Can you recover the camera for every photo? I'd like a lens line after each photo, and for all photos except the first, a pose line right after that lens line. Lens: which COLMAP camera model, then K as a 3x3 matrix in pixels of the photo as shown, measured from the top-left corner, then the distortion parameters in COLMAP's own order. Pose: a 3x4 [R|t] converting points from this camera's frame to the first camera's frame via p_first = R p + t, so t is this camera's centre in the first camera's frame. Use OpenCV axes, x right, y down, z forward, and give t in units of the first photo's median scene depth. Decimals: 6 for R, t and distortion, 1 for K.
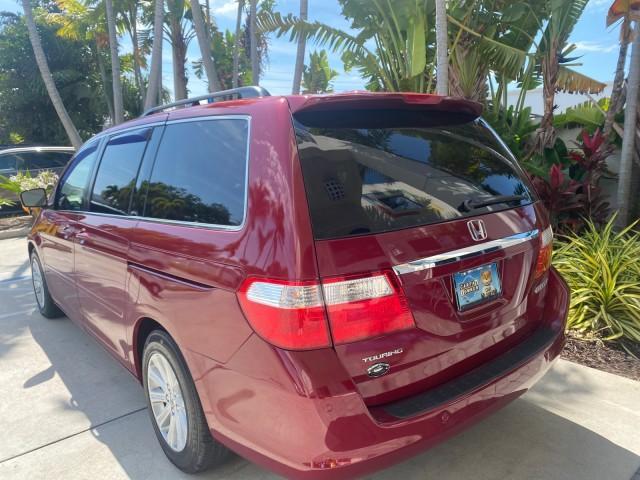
lens RADIAL K [[495.4, 0, 319.4], [0, 495.4, 237.2], [0, 0, 1]] dist [0.031059, -0.034947]
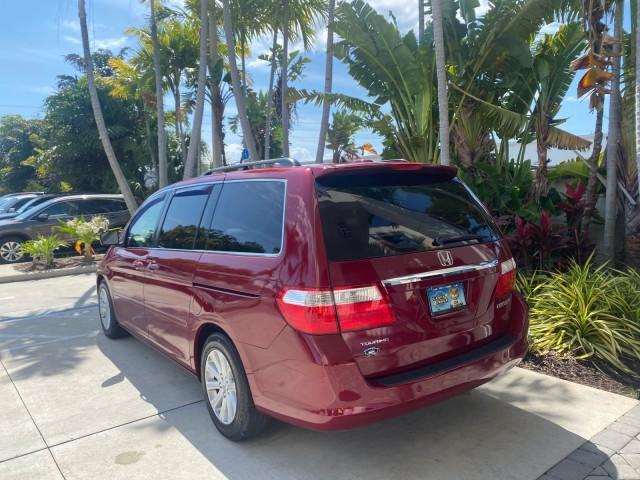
lens RADIAL K [[495.4, 0, 320.5], [0, 495.4, 235.8], [0, 0, 1]] dist [0.031059, -0.034947]
pose [[0.998739, 0.002915, -0.050117, 0.019322], [-0.007539, 0.995700, -0.092328, 0.030121], [0.049632, 0.092590, 0.994467, -0.233903]]
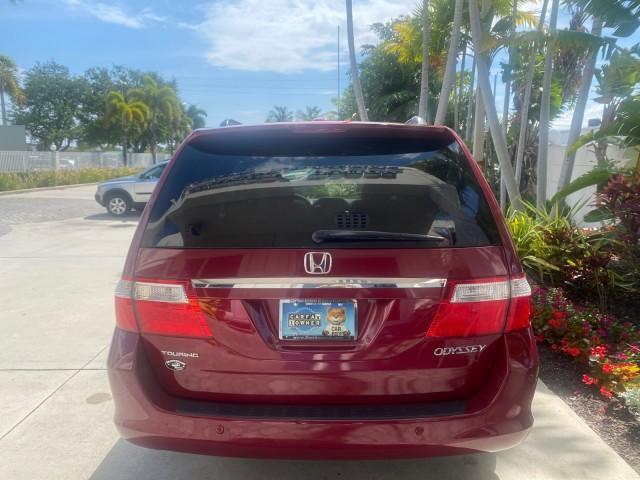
lens RADIAL K [[495.4, 0, 322.6], [0, 495.4, 235.9], [0, 0, 1]] dist [0.031059, -0.034947]
pose [[0.750366, 0.116304, -0.650711, 0.525042], [-0.129892, 0.991150, 0.027367, -0.052299], [0.648136, 0.063987, 0.758832, 0.152135]]
